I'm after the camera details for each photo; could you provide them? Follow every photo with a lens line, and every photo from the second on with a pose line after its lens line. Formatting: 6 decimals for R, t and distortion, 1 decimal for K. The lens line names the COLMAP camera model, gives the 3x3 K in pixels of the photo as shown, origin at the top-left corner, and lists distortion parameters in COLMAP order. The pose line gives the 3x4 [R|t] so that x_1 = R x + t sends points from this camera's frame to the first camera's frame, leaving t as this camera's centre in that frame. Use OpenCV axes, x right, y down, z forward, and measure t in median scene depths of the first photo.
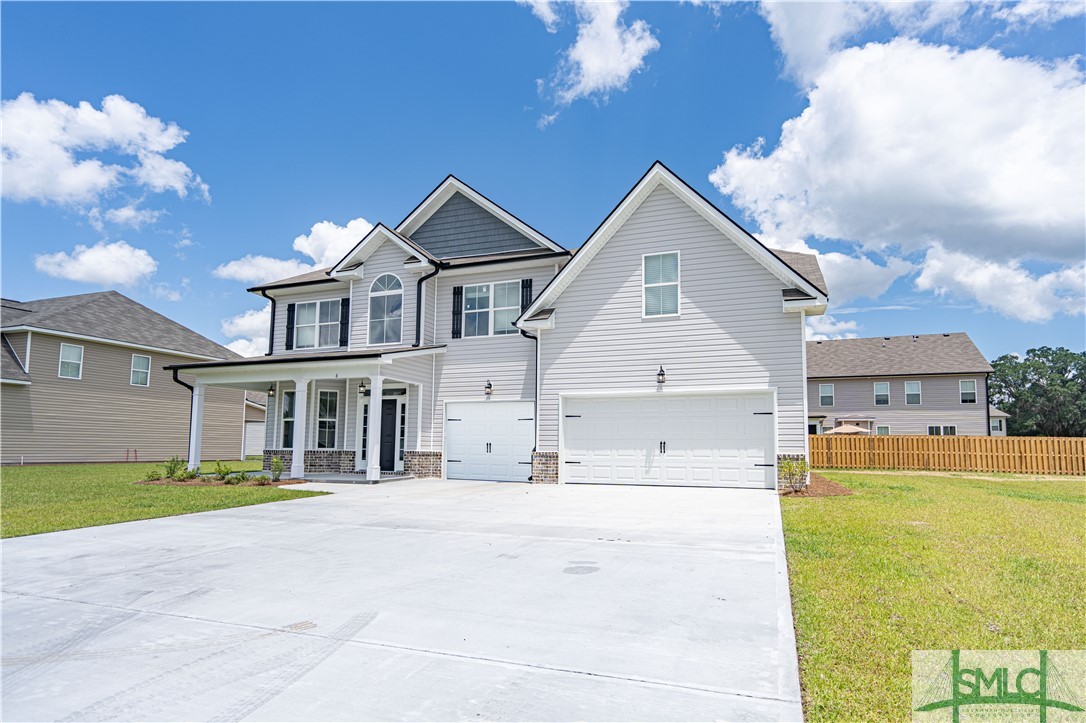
lens RADIAL K [[566.4, 0, 543.0], [0, 566.4, 361.5], [0, 0, 1]] dist [-0.002046, -0.000126]
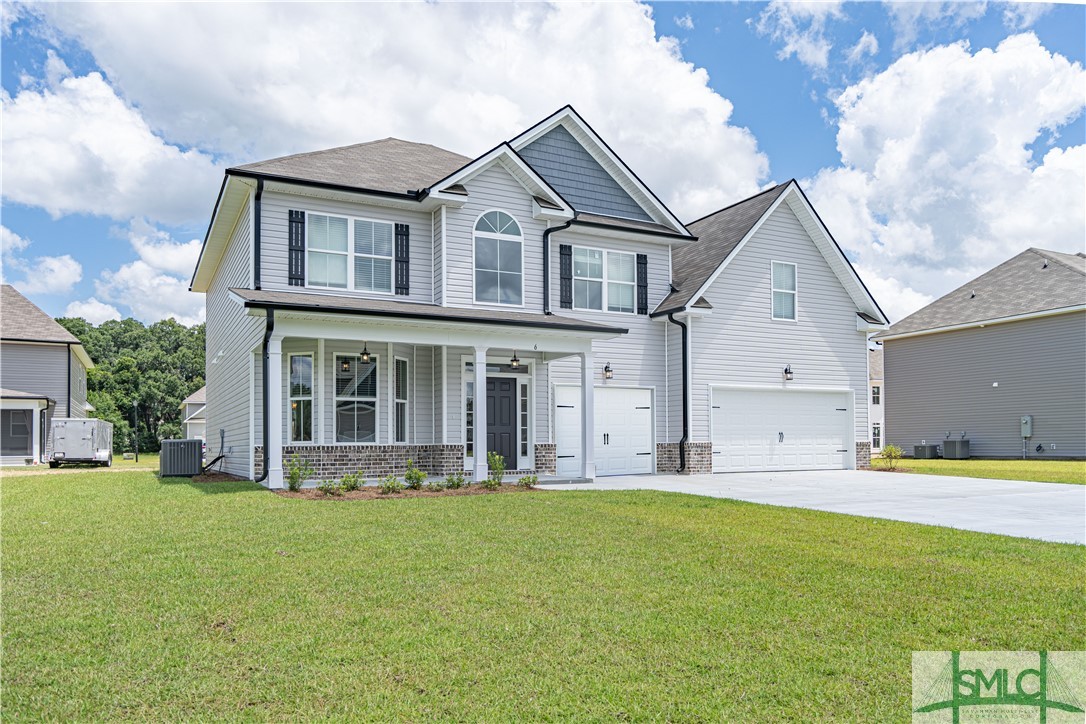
lens RADIAL K [[770.7, 0, 543.0], [0, 770.7, 362.0], [0, 0, 1]] dist [0.004920, 0.000515]
pose [[0.678060, 0.064635, 0.732160, -1.009701], [-0.102627, 0.994694, 0.007232, 0.033092], [-0.727807, -0.080043, 0.681095, 0.254208]]
